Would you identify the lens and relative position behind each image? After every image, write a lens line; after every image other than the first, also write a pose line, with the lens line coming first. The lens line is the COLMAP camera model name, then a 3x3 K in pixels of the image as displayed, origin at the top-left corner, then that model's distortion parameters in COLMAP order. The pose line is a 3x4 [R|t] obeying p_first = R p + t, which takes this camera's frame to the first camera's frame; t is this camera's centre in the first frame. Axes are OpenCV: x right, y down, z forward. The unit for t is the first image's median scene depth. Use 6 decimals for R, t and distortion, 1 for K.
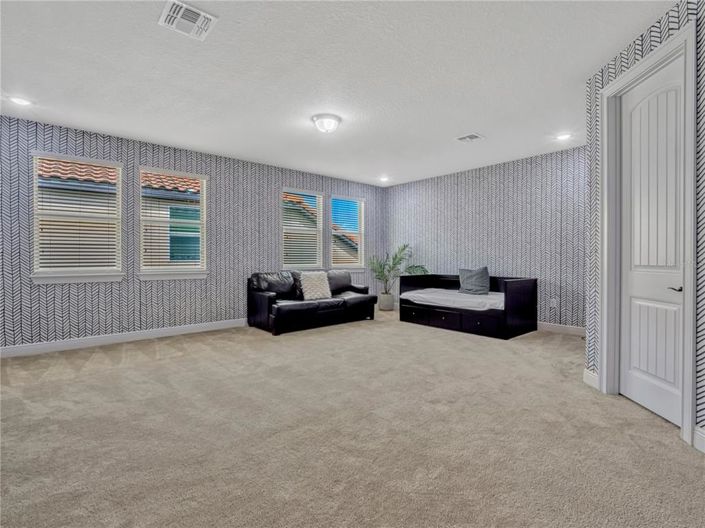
lens RADIAL K [[348.9, 0, 350.3], [0, 348.9, 261.3], [0, 0, 1]] dist [-0.004937, -0.000866]
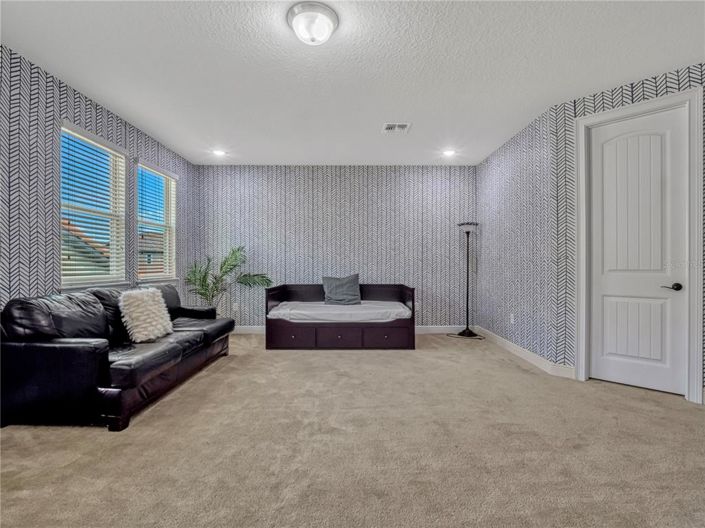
lens RADIAL K [[348.9, 0, 352.2], [0, 348.9, 263.6], [0, 0, 1]] dist [-0.004937, -0.000866]
pose [[0.652271, 0.003115, 0.757979, -0.309541], [0.007066, 0.999923, -0.010189, -0.001954], [-0.757953, 0.012002, 0.652199, 0.393543]]
